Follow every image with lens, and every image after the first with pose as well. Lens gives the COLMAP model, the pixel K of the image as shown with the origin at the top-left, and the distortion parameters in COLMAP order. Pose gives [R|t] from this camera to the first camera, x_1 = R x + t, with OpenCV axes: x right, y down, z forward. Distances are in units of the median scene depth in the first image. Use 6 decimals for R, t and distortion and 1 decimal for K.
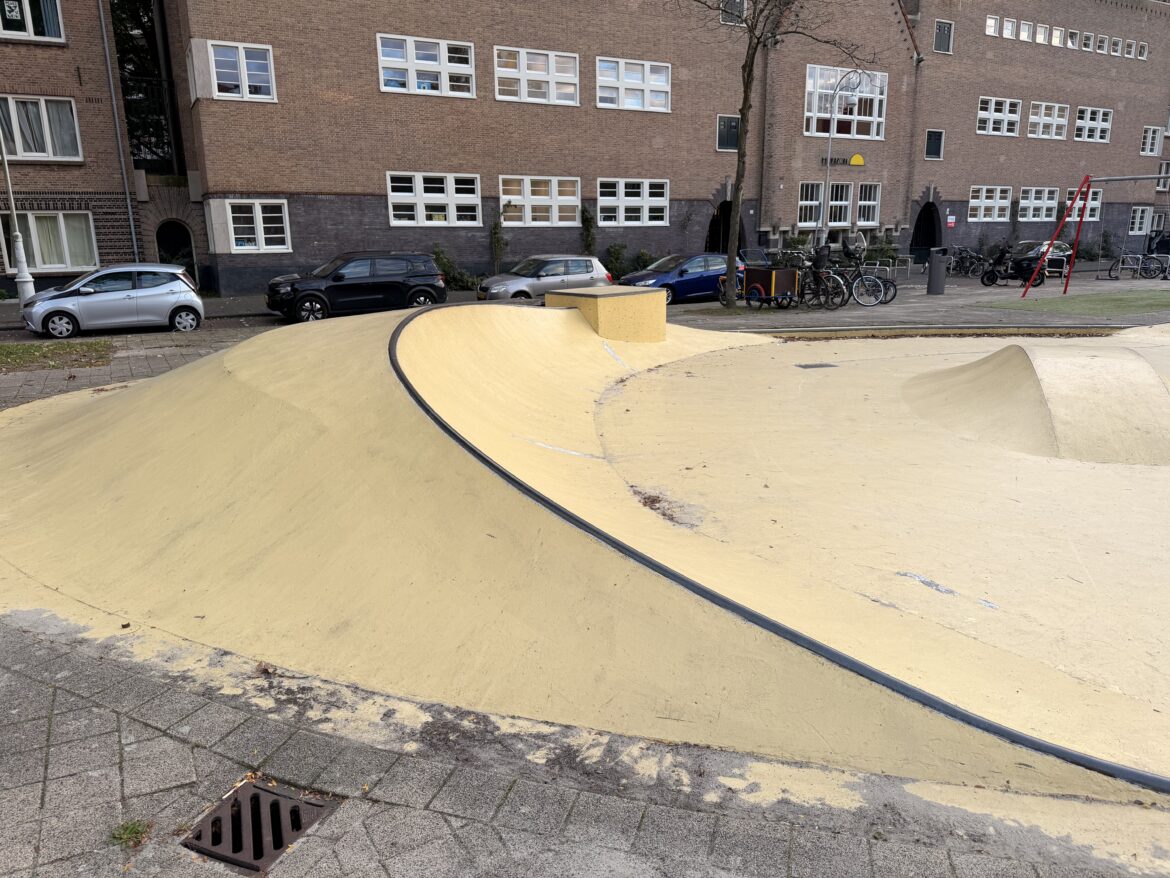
lens RADIAL K [[823.0, 0, 584.5], [0, 823.0, 443.5], [0, 0, 1]] dist [0.054902, -0.068595]
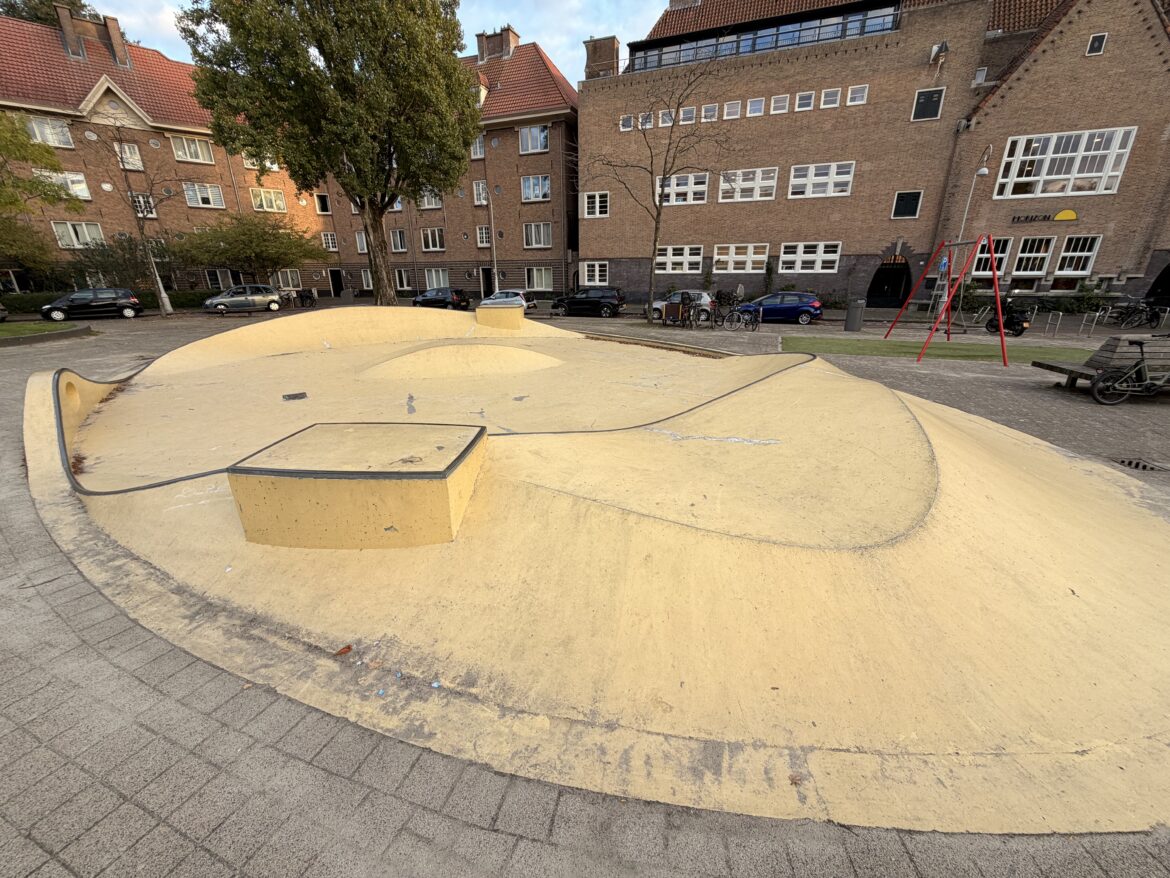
lens RADIAL K [[465.2, 0, 586.5], [0, 465.2, 438.2], [0, 0, 1]] dist [-0.003168, 0.000454]
pose [[0.634469, 0.264967, -0.726114, 0.574292], [-0.193067, 0.963958, 0.183059, -0.047522], [0.748448, 0.024043, 0.662758, 0.123976]]
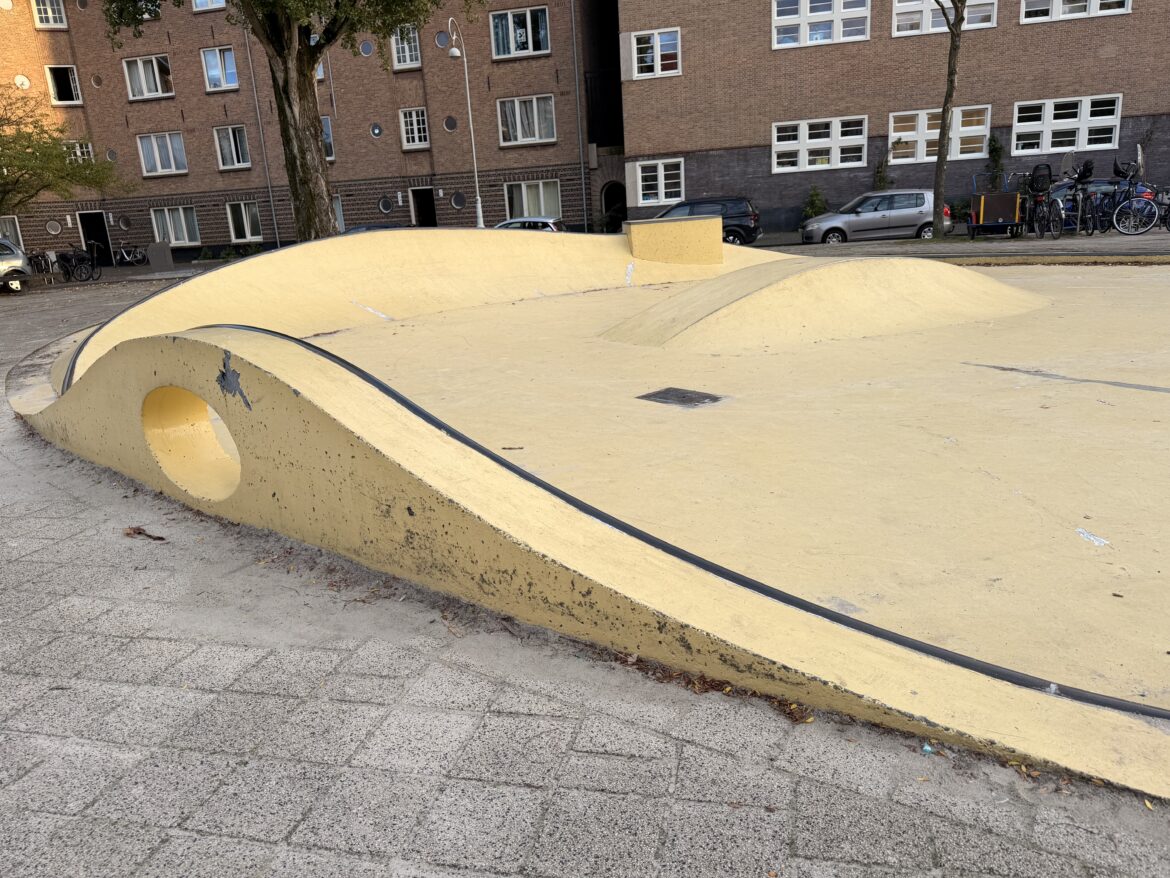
lens RADIAL K [[823.0, 0, 587.4], [0, 823.0, 440.4], [0, 0, 1]] dist [0.054902, -0.068595]
pose [[0.746905, 0.141703, -0.649657, 0.330121], [-0.110612, 0.989894, 0.088746, 0.015788], [0.655667, 0.005575, 0.755030, 0.013176]]
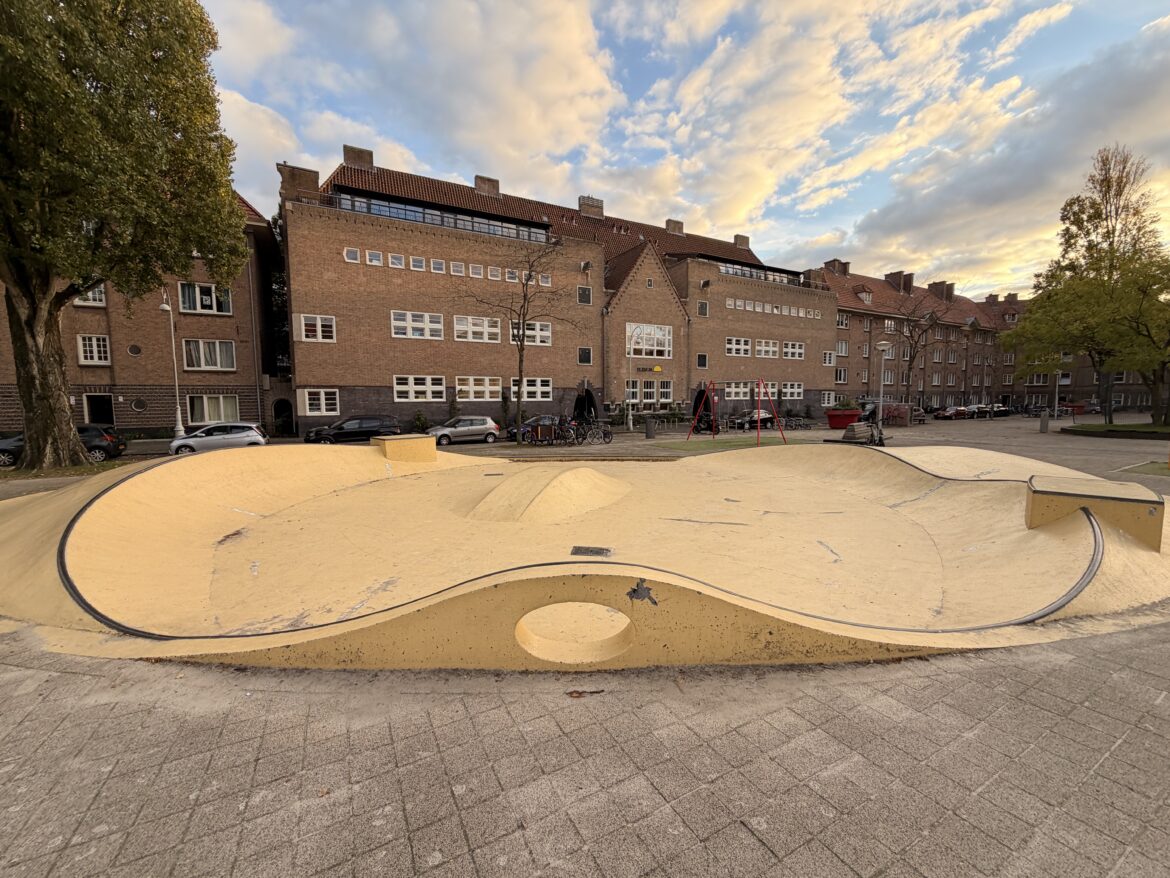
lens RADIAL K [[465.2, 0, 585.5], [0, 465.2, 439.0], [0, 0, 1]] dist [-0.003168, 0.000454]
pose [[0.999952, 0.004057, -0.008870, 0.215634], [-0.005476, 0.986053, -0.166344, 0.003885], [0.008071, 0.166385, 0.986028, -0.059671]]
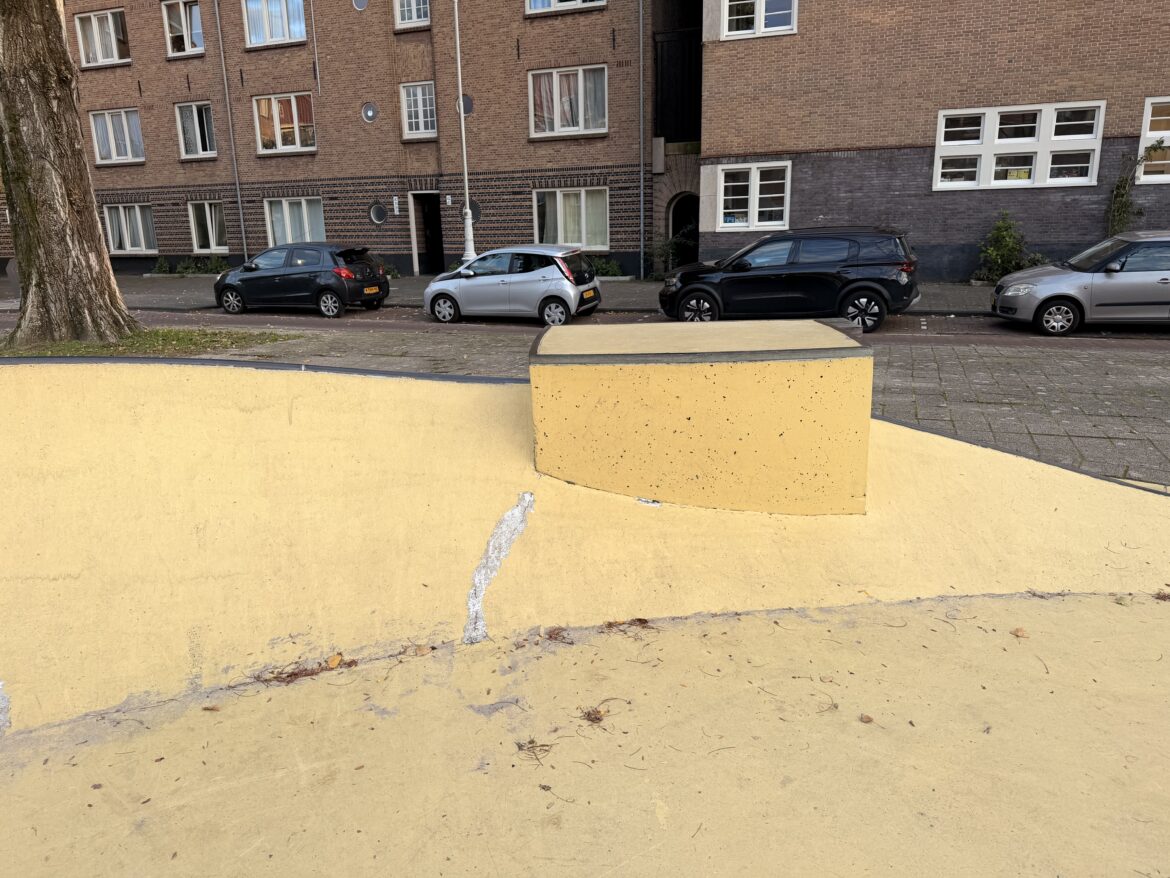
lens RADIAL K [[823.0, 0, 589.4], [0, 823.0, 431.7], [0, 0, 1]] dist [0.054902, -0.068595]
pose [[0.655320, 0.181128, -0.733313, 0.115850], [-0.171297, 0.981167, 0.089269, -0.075167], [0.735672, 0.067114, 0.674005, 0.322925]]
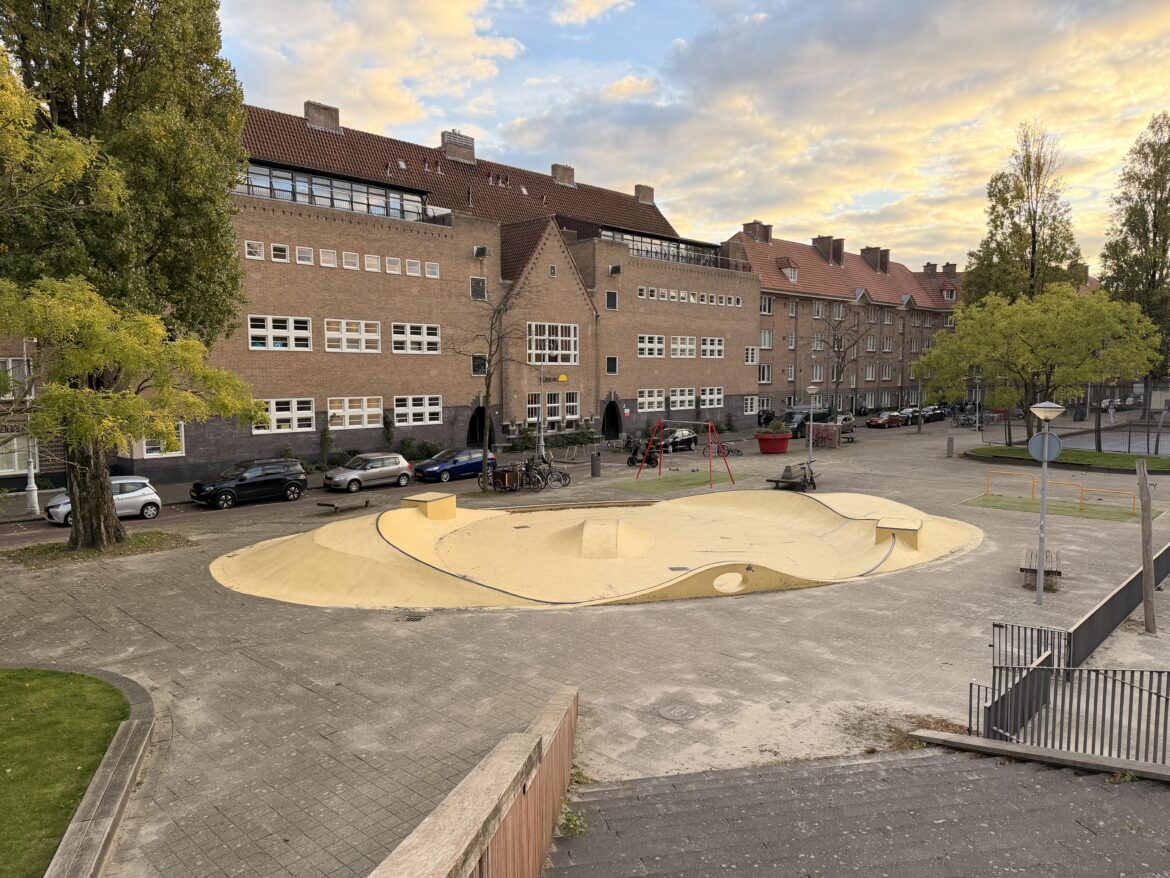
lens RADIAL K [[823.0, 0, 598.9], [0, 823.0, 433.6], [0, 0, 1]] dist [0.054902, -0.068595]
pose [[0.952693, -0.012277, 0.303687, -0.091557], [0.064447, 0.984623, -0.162373, 0.015949], [-0.297023, 0.174263, 0.938834, -0.550635]]
